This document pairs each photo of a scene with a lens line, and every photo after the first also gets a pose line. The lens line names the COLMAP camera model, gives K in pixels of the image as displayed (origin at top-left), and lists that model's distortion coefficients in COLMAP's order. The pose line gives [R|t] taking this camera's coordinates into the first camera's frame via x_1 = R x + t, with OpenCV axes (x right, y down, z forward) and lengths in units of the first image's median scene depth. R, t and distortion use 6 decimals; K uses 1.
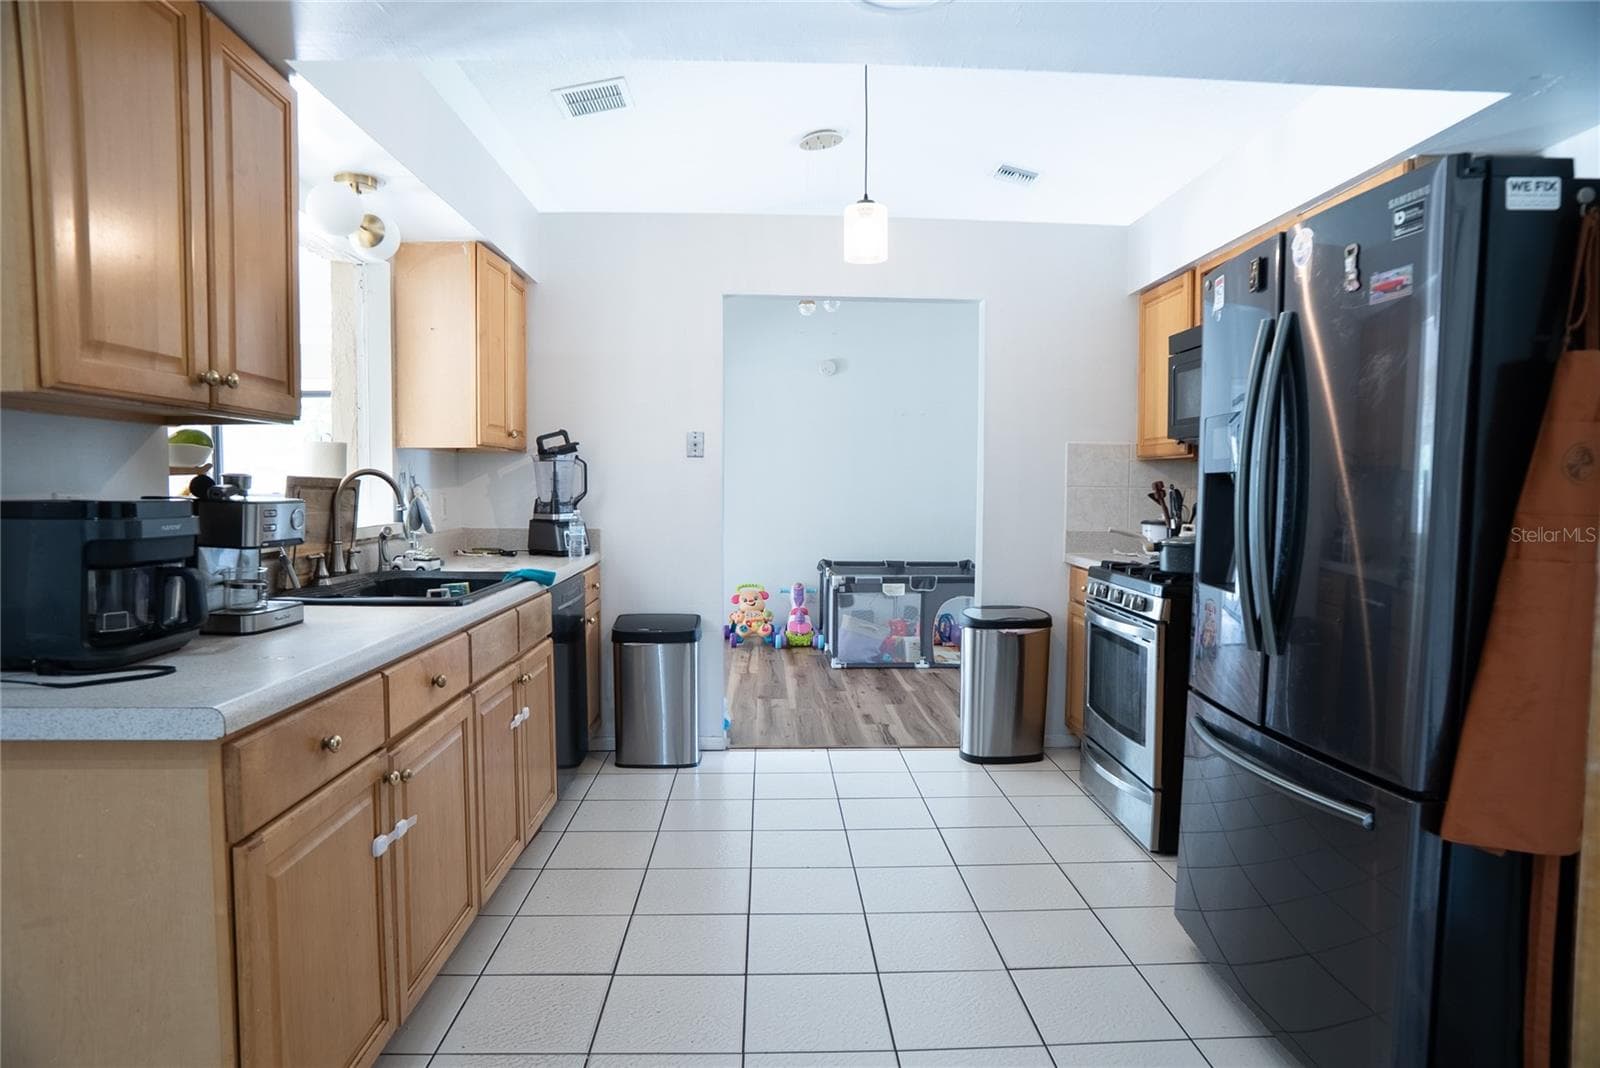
lens RADIAL K [[935.9, 0, 801.8], [0, 935.9, 542.7], [0, 0, 1]] dist [-0.111144, 0.064612]
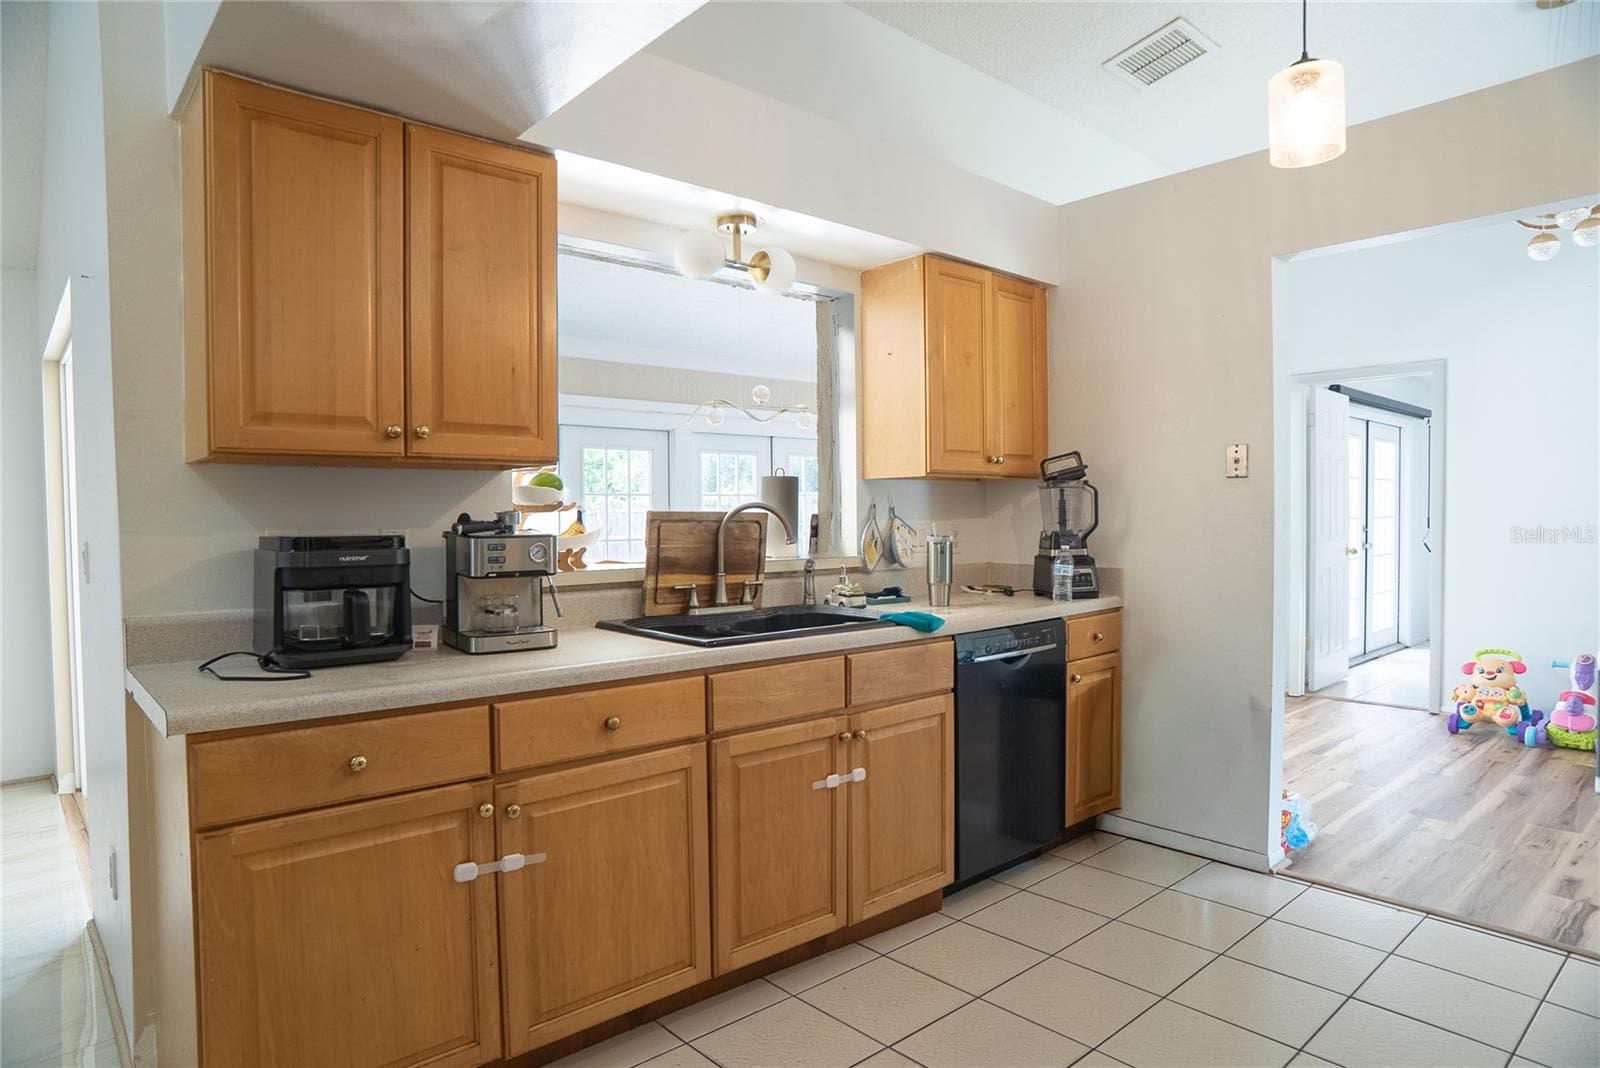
lens RADIAL K [[935.9, 0, 801.8], [0, 935.9, 542.7], [0, 0, 1]] dist [-0.111144, 0.064612]
pose [[0.635328, 0.012171, -0.772147, 0.243269], [-0.035807, 0.999265, -0.013711, -0.016577], [0.771412, 0.036359, 0.635296, 0.265307]]
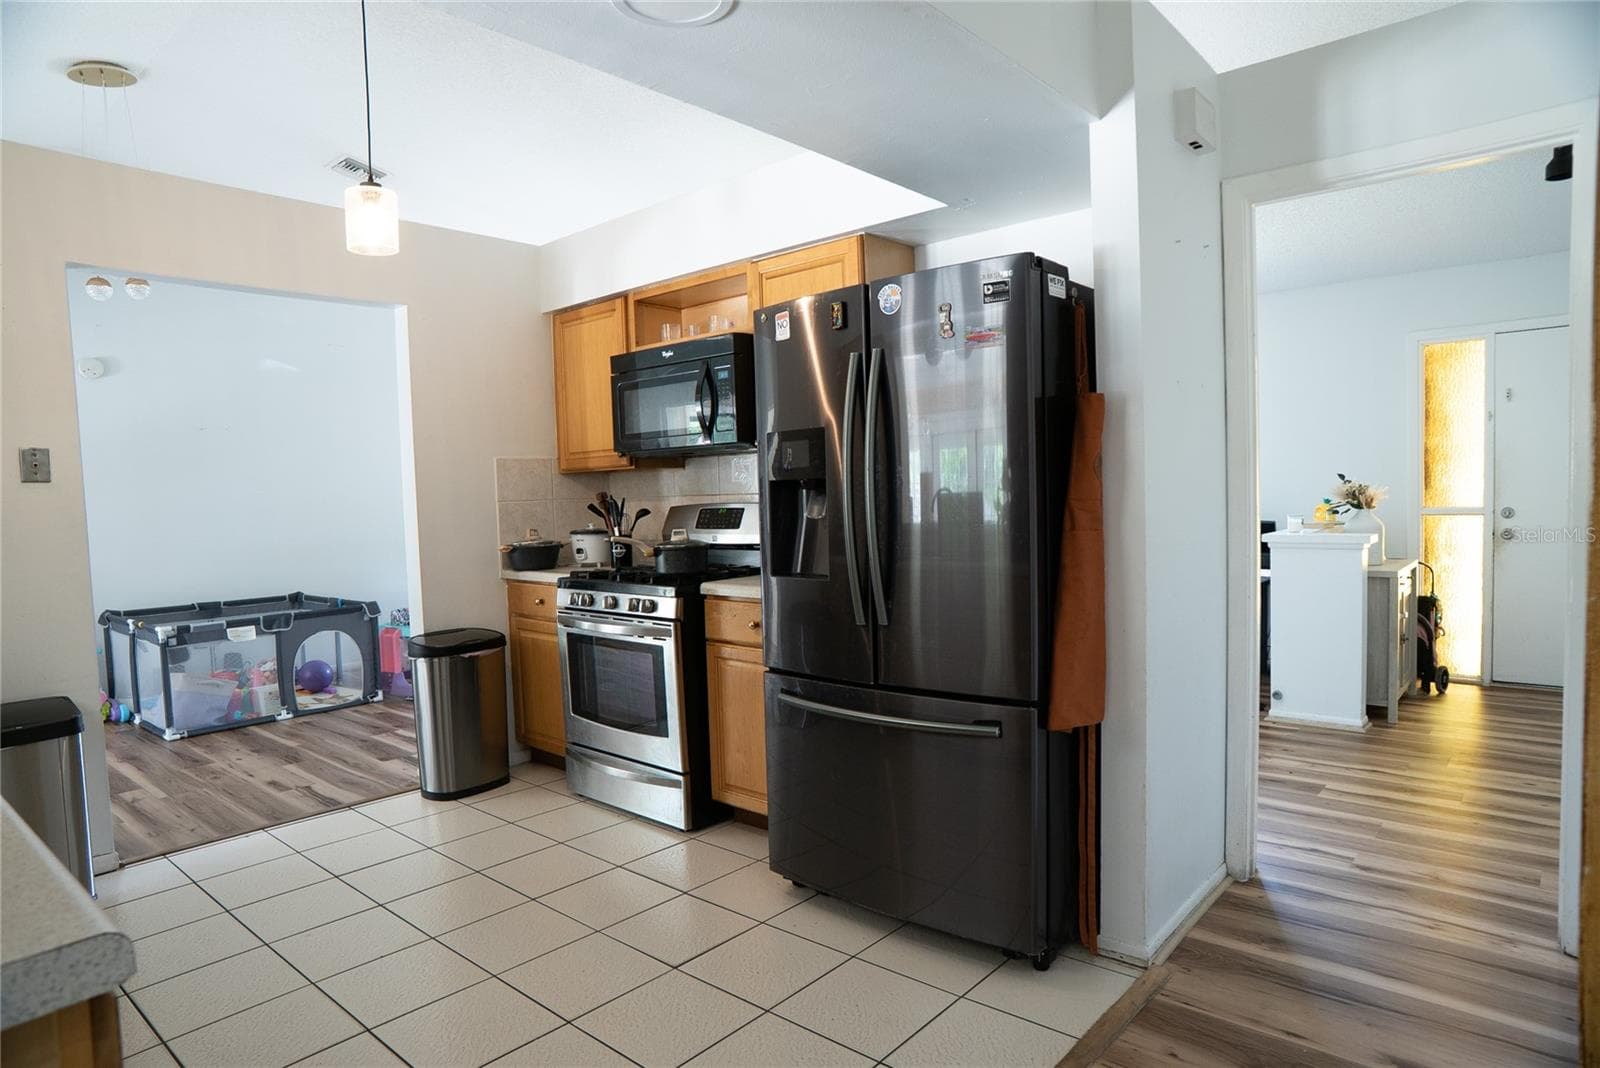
lens RADIAL K [[935.9, 0, 801.8], [0, 935.9, 542.7], [0, 0, 1]] dist [-0.111144, 0.064612]
pose [[0.686492, -0.068411, 0.723912, -0.218695], [0.081022, 0.996561, 0.017343, -0.008594], [-0.722610, 0.046747, 0.689674, 0.093124]]
